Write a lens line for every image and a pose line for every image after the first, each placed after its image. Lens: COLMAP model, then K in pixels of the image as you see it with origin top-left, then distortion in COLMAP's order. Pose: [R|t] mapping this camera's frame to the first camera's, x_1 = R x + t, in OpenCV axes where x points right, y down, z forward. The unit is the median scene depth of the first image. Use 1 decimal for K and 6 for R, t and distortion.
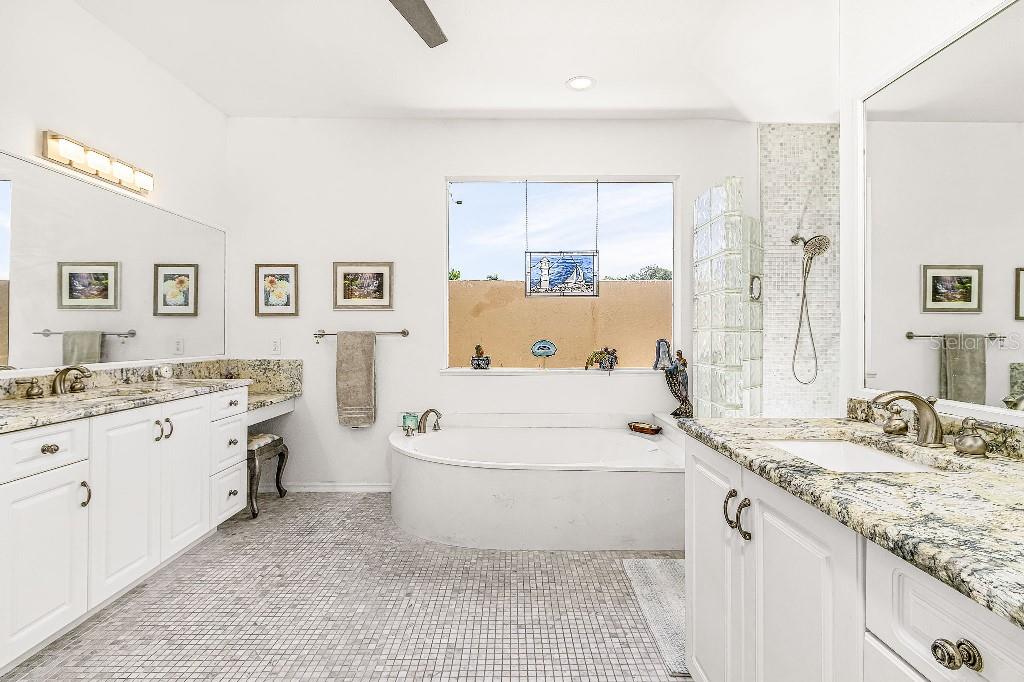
lens RADIAL K [[472.8, 0, 511.5], [0, 472.8, 336.3], [0, 0, 1]] dist [-0.000757, -0.000111]
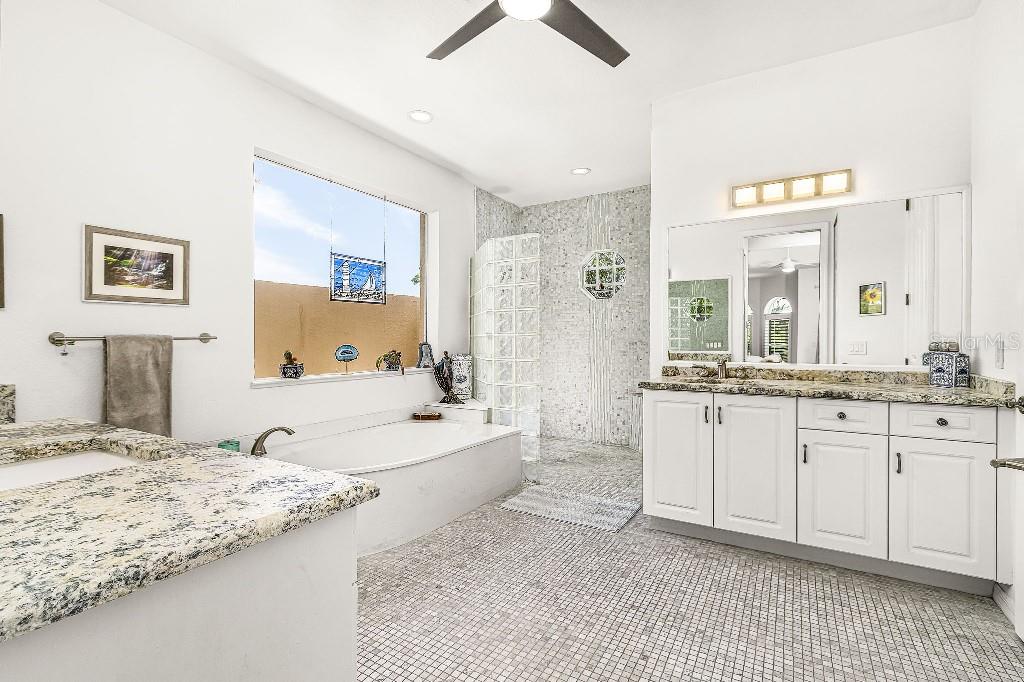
lens RADIAL K [[472.8, 0, 511.5], [0, 472.8, 336.3], [0, 0, 1]] dist [-0.000757, -0.000111]
pose [[0.508214, 0.001639, 0.861229, -0.627831], [0.007022, 0.999957, -0.006047, -0.001174], [-0.861202, 0.009121, 0.508181, 0.194978]]
